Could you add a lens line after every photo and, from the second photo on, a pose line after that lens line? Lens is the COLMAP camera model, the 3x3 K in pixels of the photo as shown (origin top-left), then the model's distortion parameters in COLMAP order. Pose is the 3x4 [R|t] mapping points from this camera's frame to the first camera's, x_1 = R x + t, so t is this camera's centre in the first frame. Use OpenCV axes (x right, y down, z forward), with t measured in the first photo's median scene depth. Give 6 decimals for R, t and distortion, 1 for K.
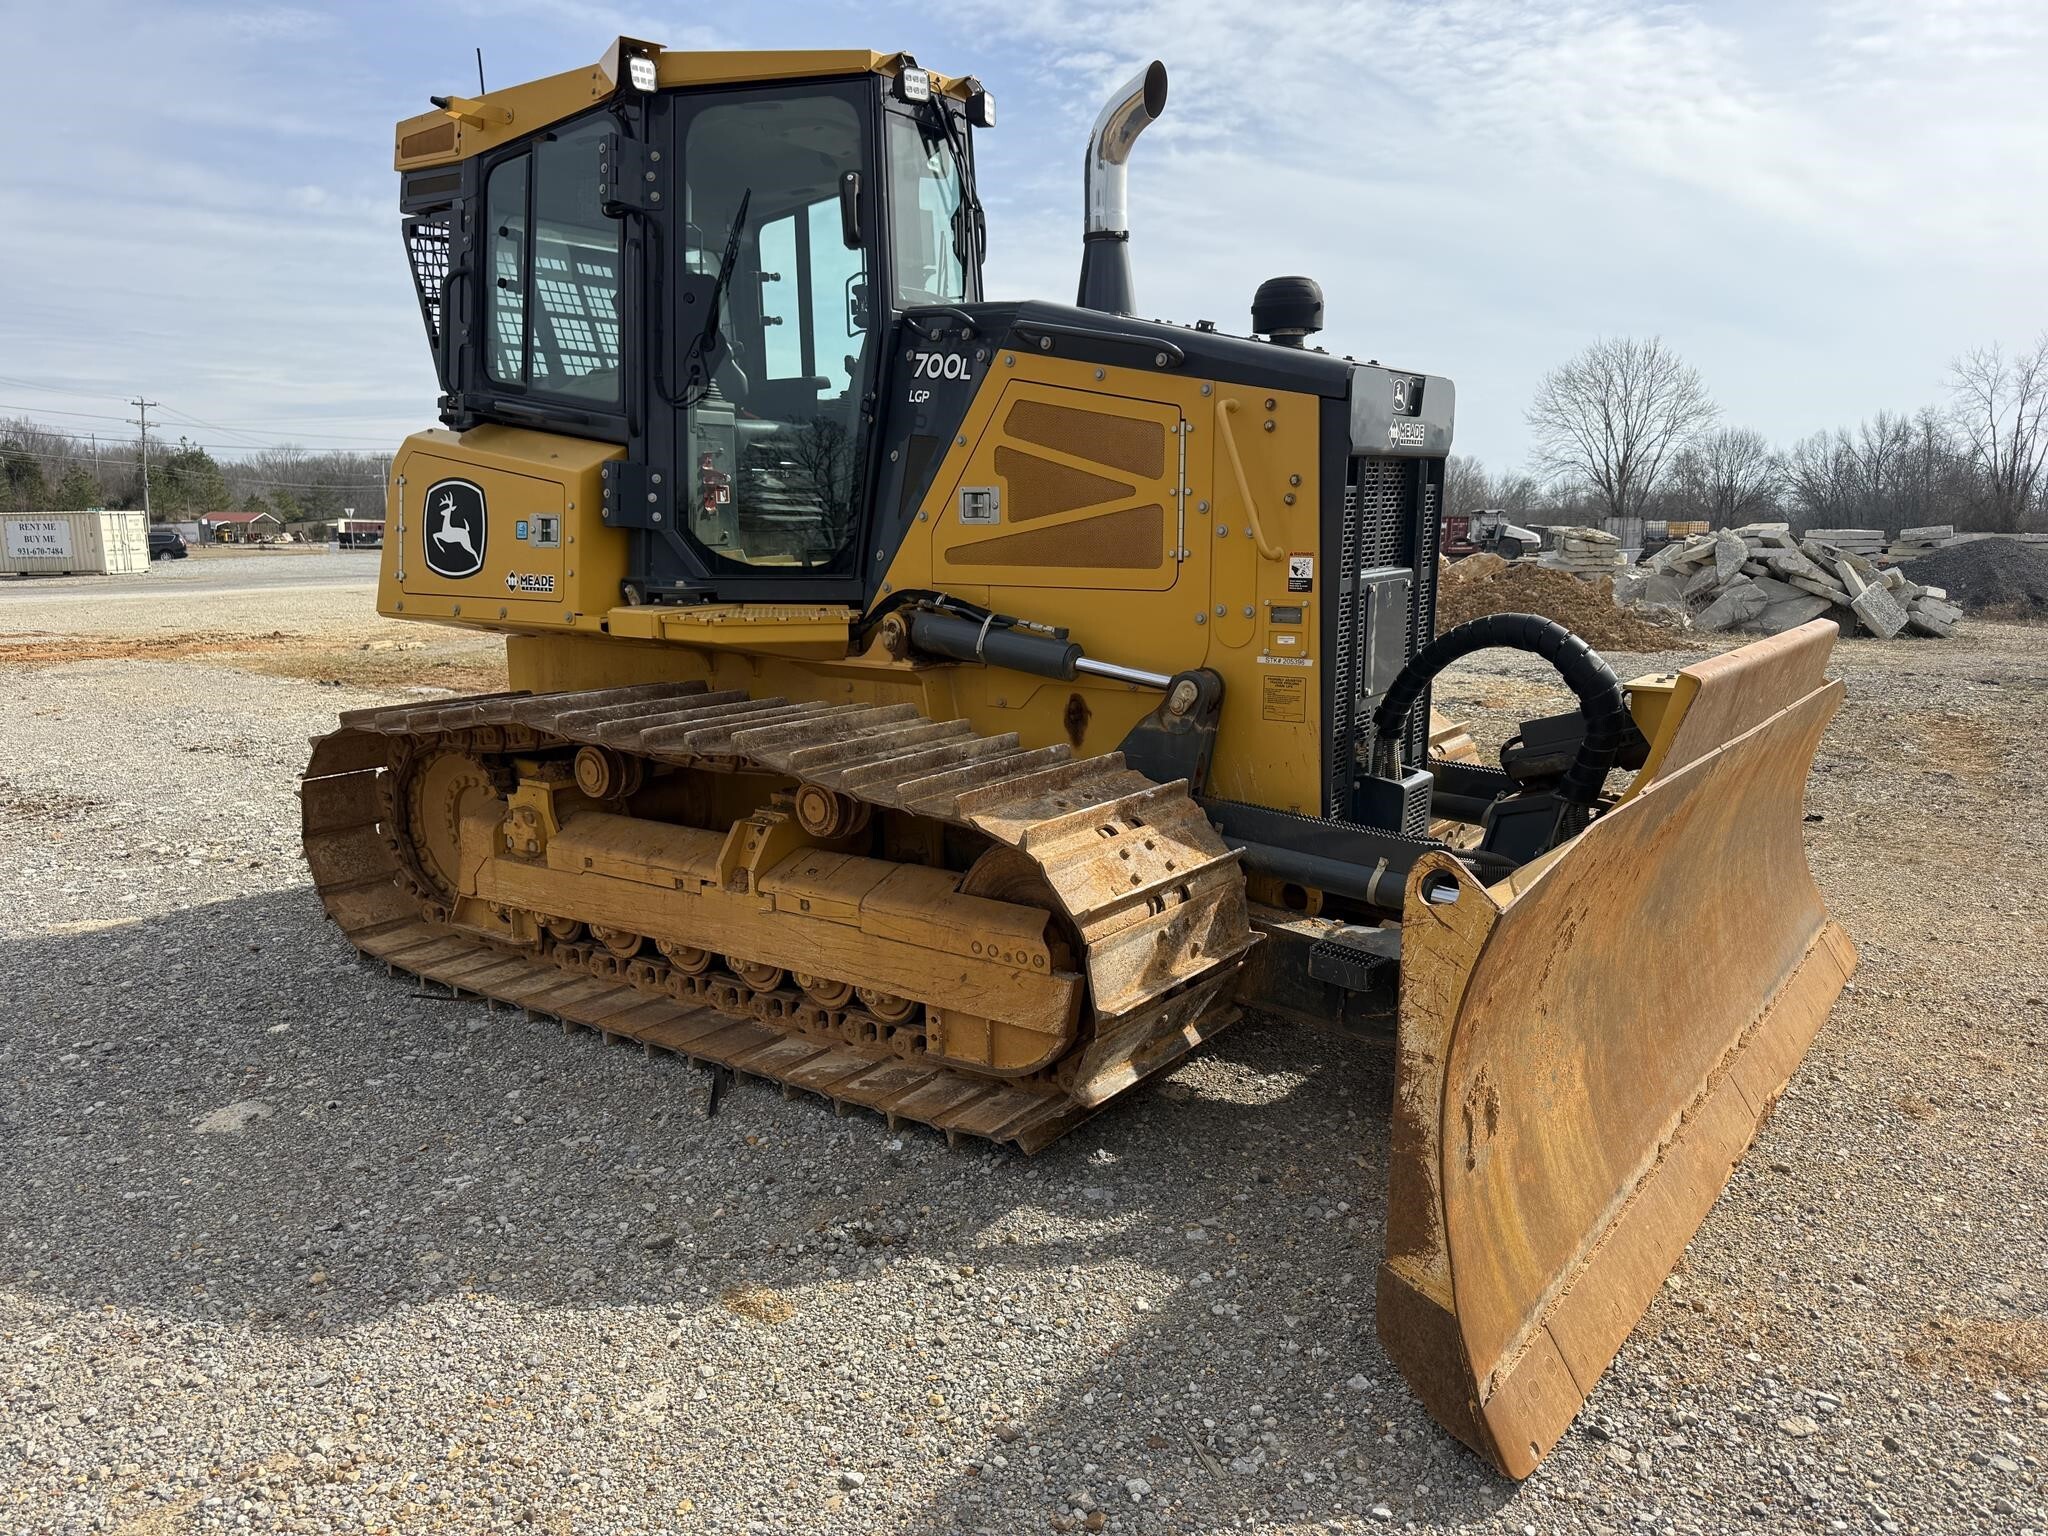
lens RADIAL K [[1396.5, 0, 1051.6], [0, 1396.5, 800.0], [0, 0, 1]] dist [0.068262, -0.116574]
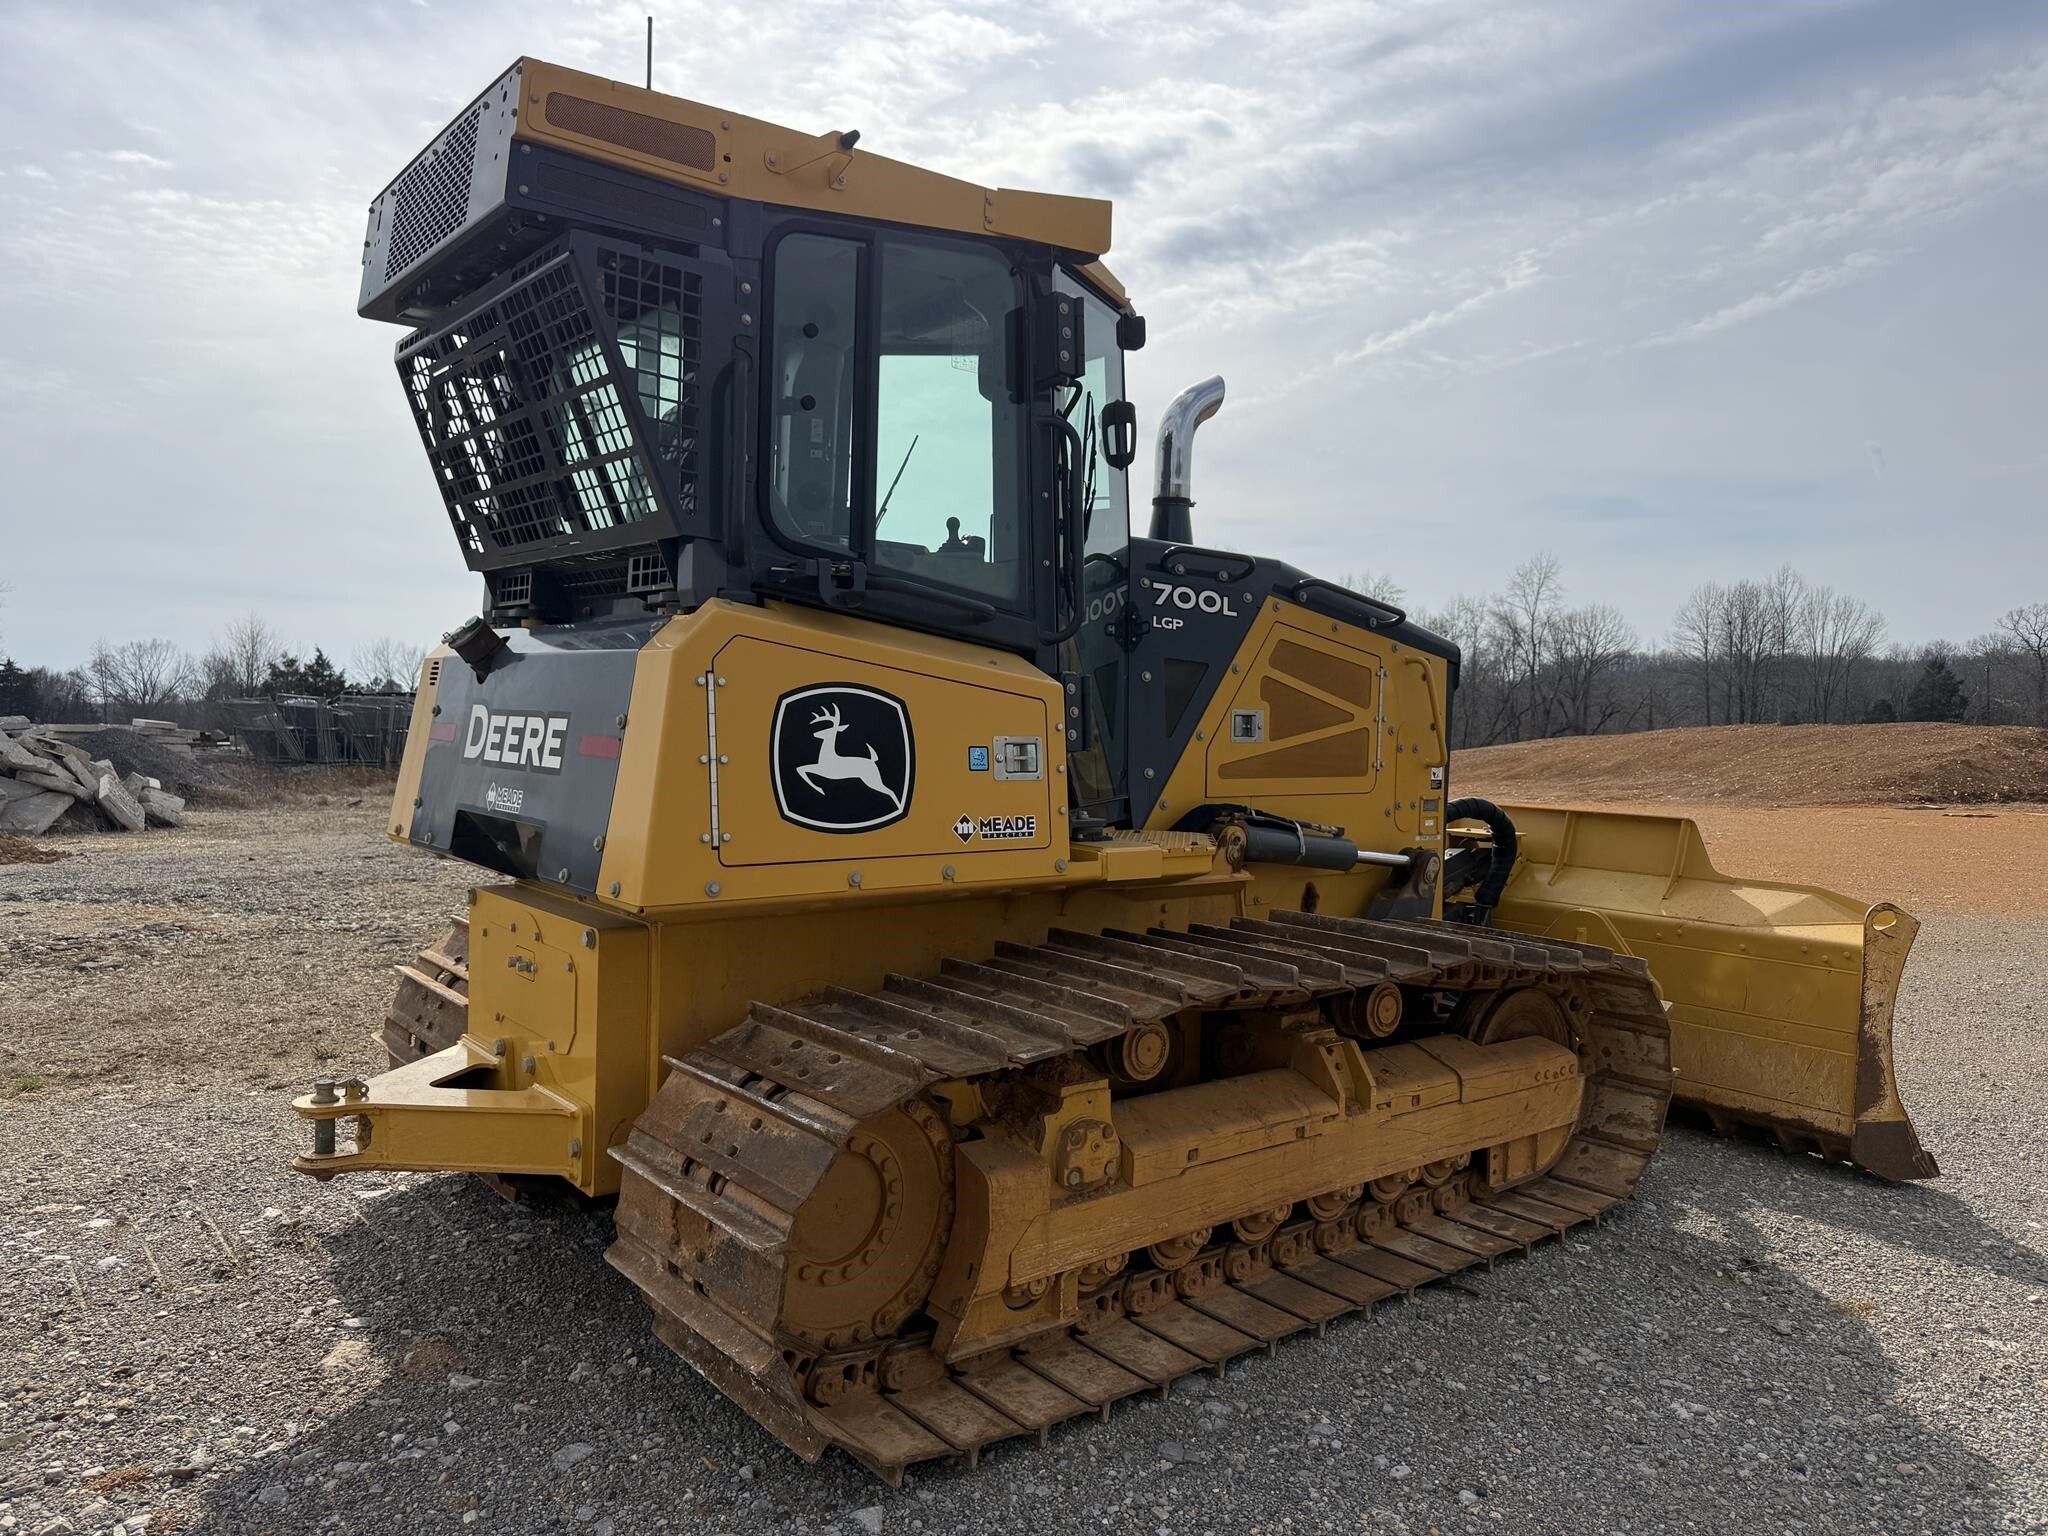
lens RADIAL K [[1433.7, 0, 1024.2], [0, 1433.7, 772.2], [0, 0, 1]] dist [0.019236, -0.020149]
pose [[0.302212, -0.031487, 0.952720, -1.109296], [0.174002, 0.984485, -0.022658, -0.167435], [-0.937225, 0.172622, 0.303002, 0.771157]]
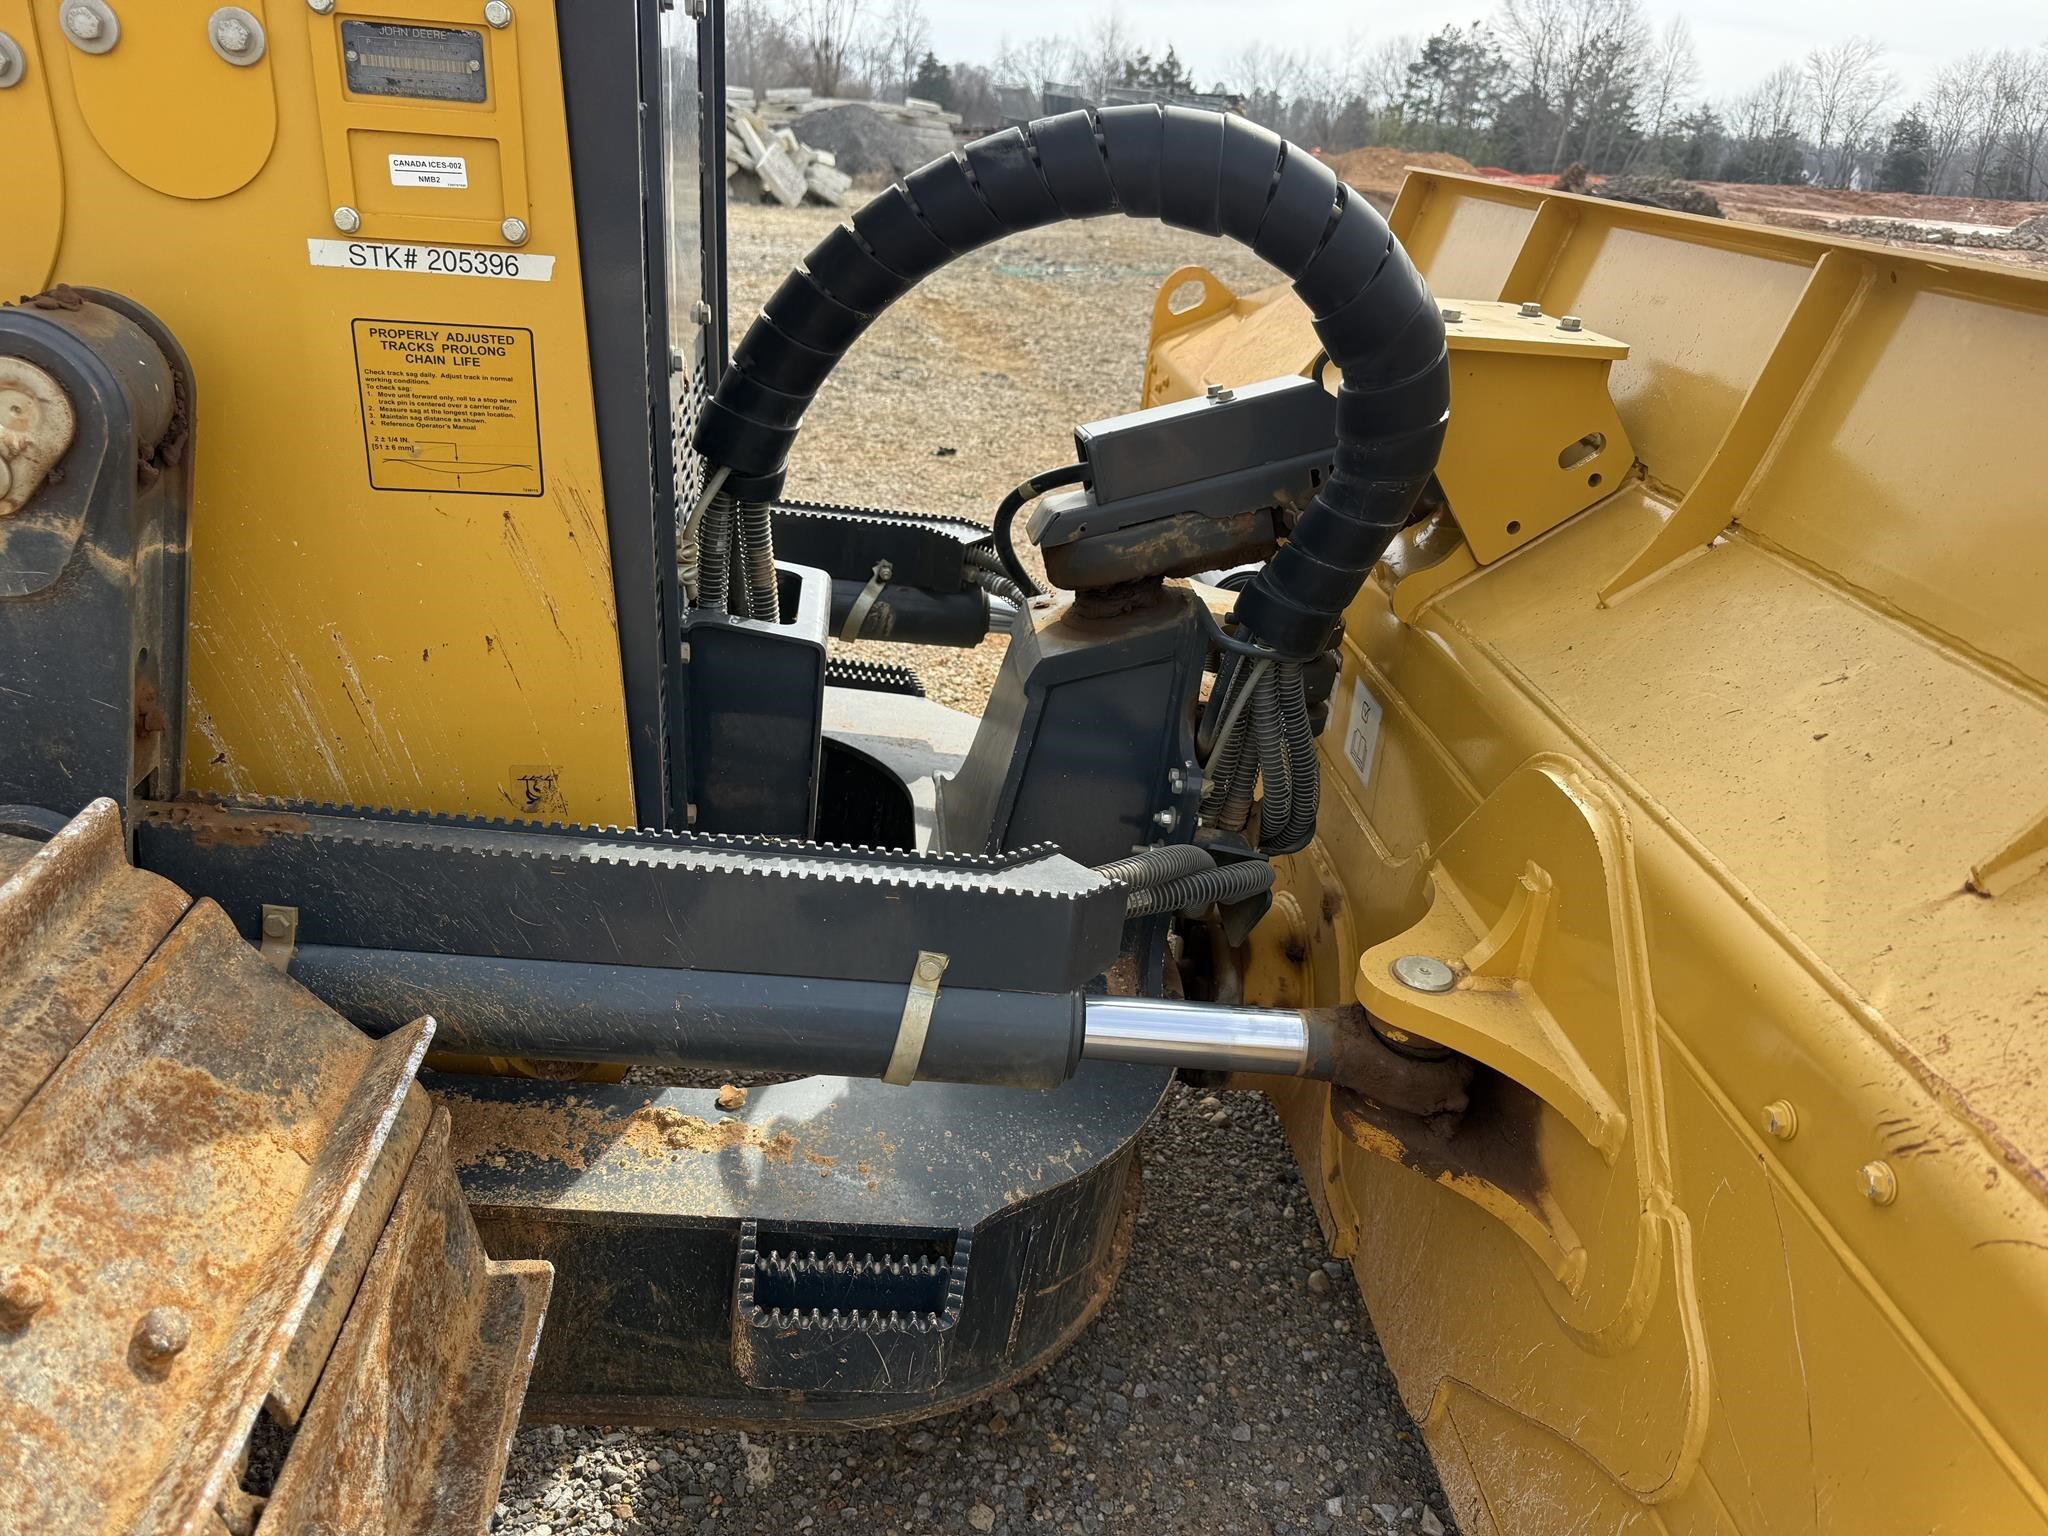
lens RADIAL K [[1433.7, 0, 1024.2], [0, 1433.7, 772.2], [0, 0, 1]] dist [0.019236, -0.020149]
pose [[0.754941, -0.229392, 0.614364, 0.053188], [0.061968, 0.957588, 0.281398, -0.063144], [-0.652859, -0.174368, 0.737137, 0.590122]]
